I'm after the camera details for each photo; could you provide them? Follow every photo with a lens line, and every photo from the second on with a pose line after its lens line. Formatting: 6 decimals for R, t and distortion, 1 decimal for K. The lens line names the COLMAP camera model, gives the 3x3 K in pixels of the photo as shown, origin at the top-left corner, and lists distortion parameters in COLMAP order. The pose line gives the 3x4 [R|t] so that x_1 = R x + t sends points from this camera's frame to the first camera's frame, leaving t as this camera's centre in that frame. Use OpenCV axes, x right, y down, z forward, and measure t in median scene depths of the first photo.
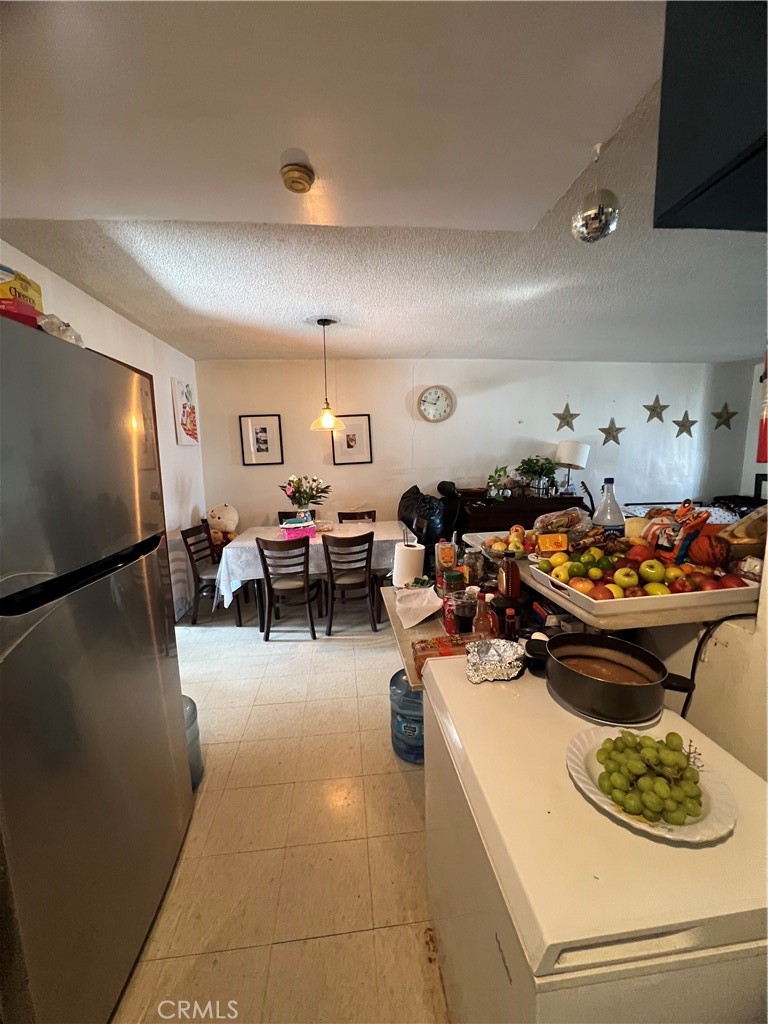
lens RADIAL K [[410.6, 0, 382.5], [0, 410.6, 514.0], [0, 0, 1]] dist [-0.003616, 0.000272]
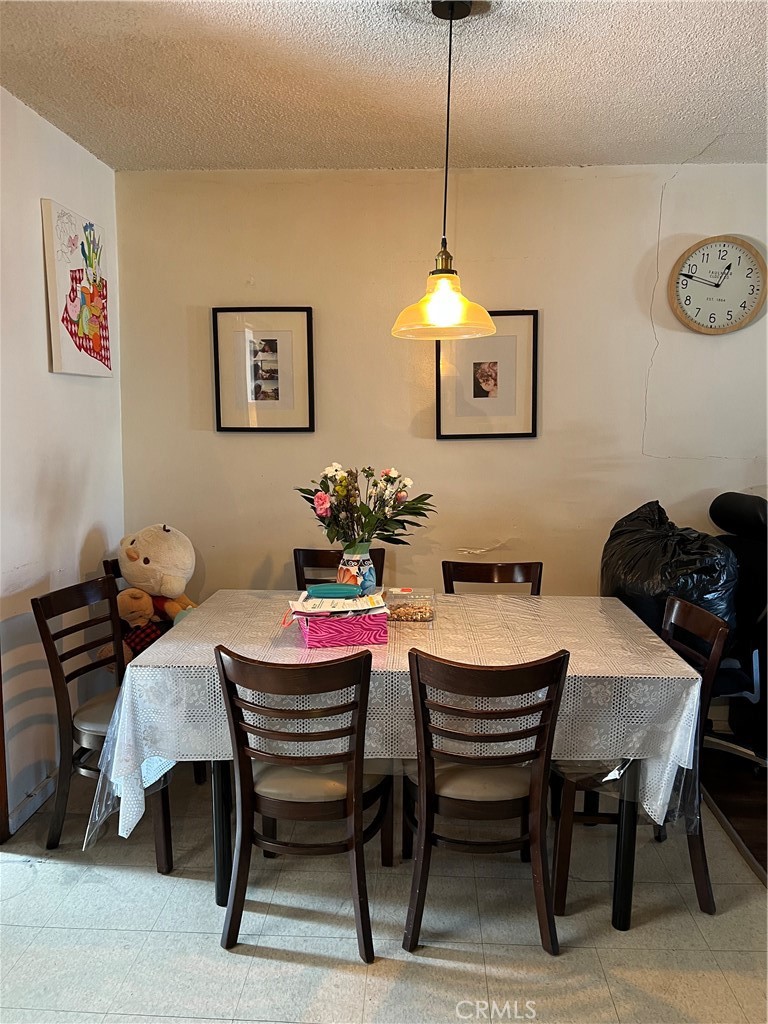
lens RADIAL K [[790.7, 0, 386.1], [0, 790.7, 516.7], [0, 0, 1]] dist [0.042580, -0.050871]
pose [[0.987708, 0.053028, -0.147042, -0.069038], [-0.055686, 0.998350, -0.014018, -0.041277], [0.146056, 0.022033, 0.989031, 0.323847]]
